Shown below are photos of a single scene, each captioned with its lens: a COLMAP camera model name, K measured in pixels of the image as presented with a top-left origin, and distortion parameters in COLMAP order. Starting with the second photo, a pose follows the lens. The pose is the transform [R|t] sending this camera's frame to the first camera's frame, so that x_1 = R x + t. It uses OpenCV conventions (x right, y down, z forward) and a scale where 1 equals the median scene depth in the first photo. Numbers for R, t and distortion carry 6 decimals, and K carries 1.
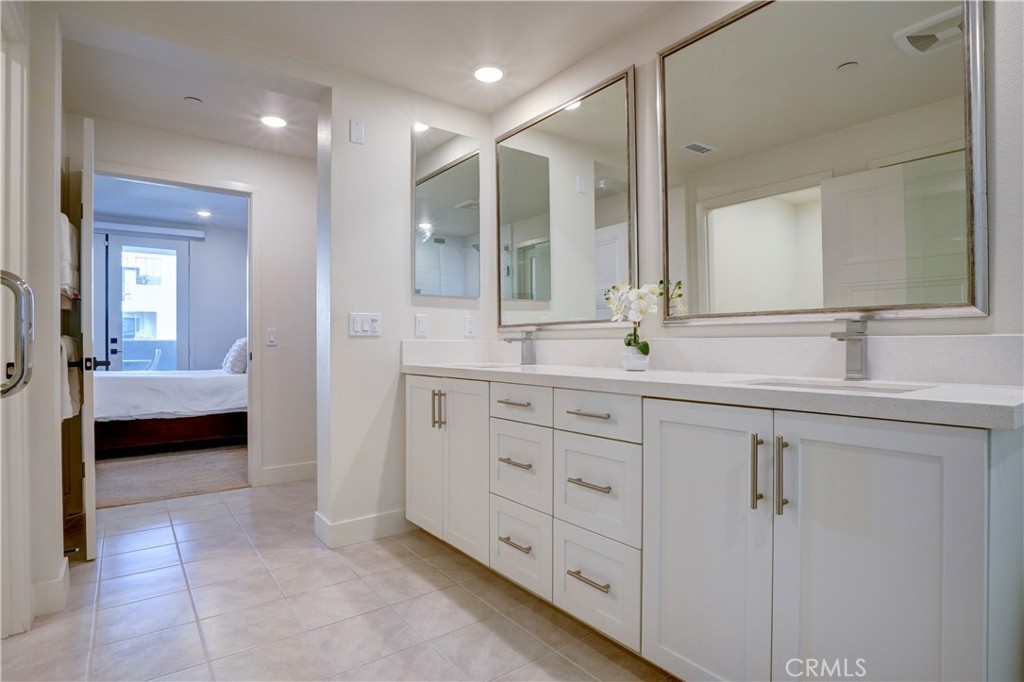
lens RADIAL K [[527.8, 0, 523.6], [0, 527.8, 338.9], [0, 0, 1]] dist [-0.033307, 0.001949]
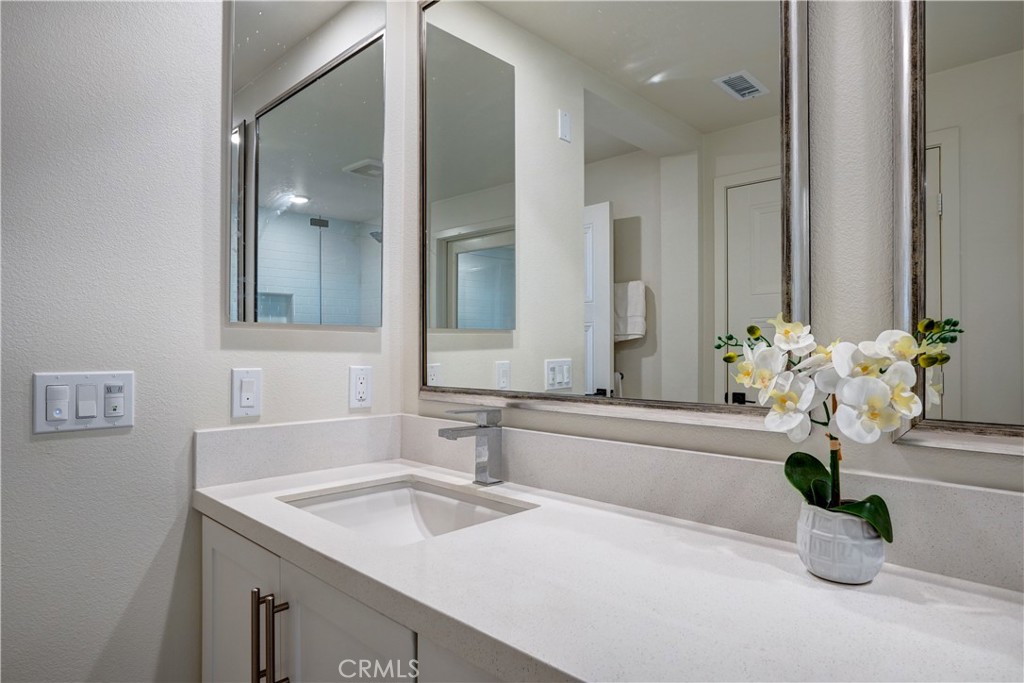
lens RADIAL K [[580.9, 0, 525.7], [0, 580.9, 346.9], [0, 0, 1]] dist [-0.006505, -0.000533]
pose [[0.986833, 0.008399, 0.161522, -0.045979], [-0.008432, 0.999964, -0.000481, -0.071901], [-0.161520, -0.000887, 0.986869, 0.526883]]
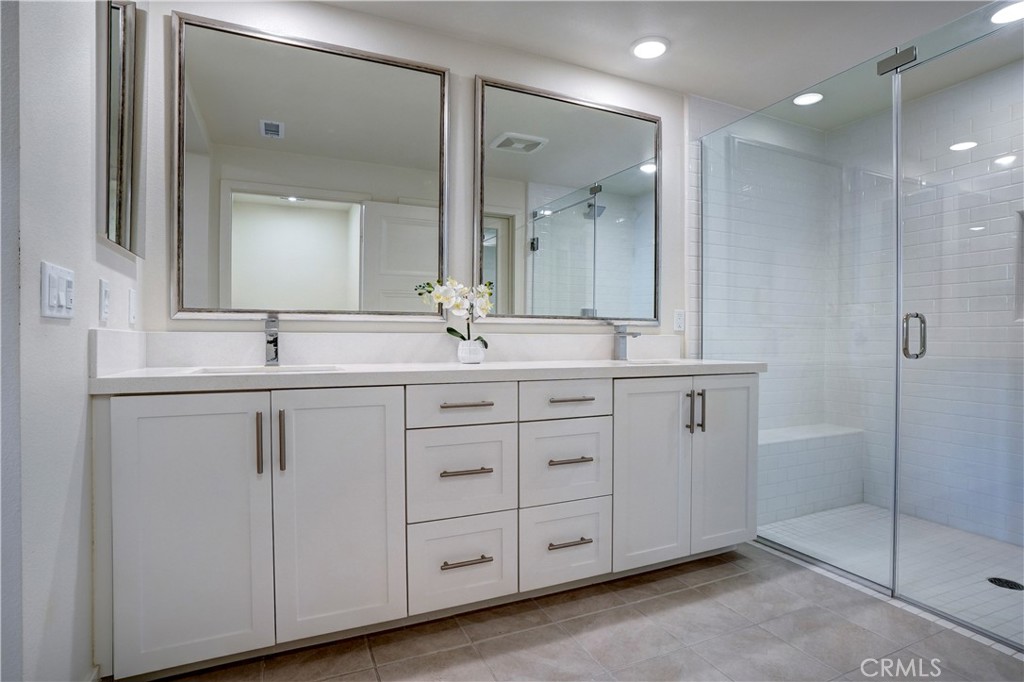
lens RADIAL K [[514.4, 0, 507.2], [0, 514.4, 339.6], [0, 0, 1]] dist [-0.065464, 0.032409]
pose [[0.246994, 0.001502, 0.969016, -0.625726], [-0.011582, 0.999932, 0.001403, 0.007626], [-0.968948, -0.011569, 0.246994, 0.540719]]
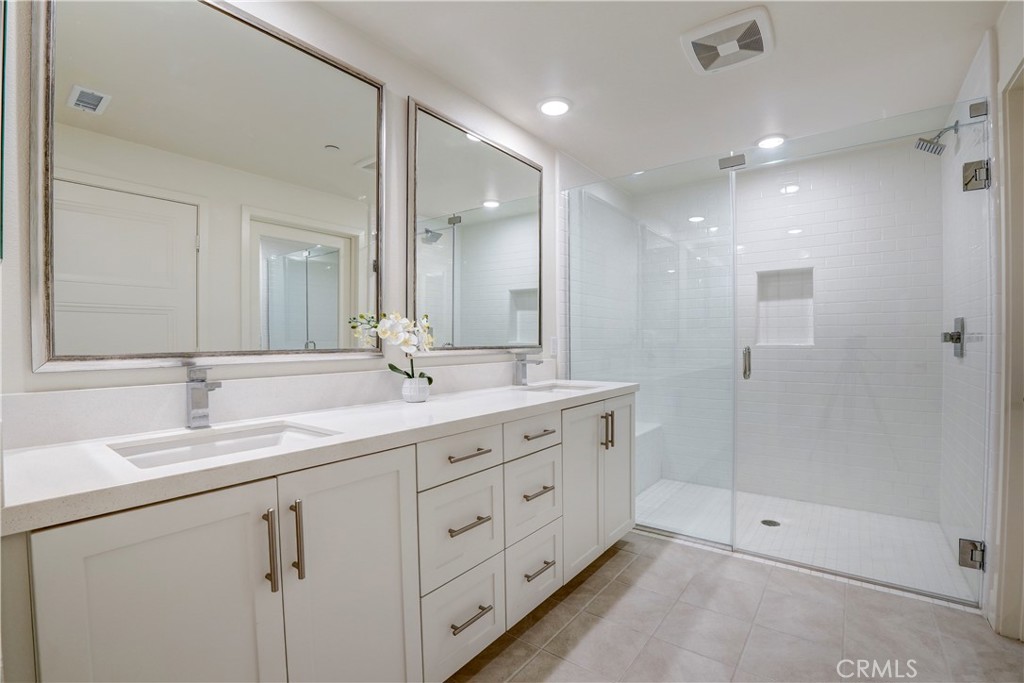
lens RADIAL K [[457.0, 0, 510.4], [0, 457.0, 347.4], [0, 0, 1]] dist [-0.058592, 0.009675]
pose [[-0.237080, -0.005764, 0.971473, -0.549086], [-0.002493, 0.999983, 0.005325, -0.039556], [-0.971487, -0.001159, -0.237091, 0.828083]]
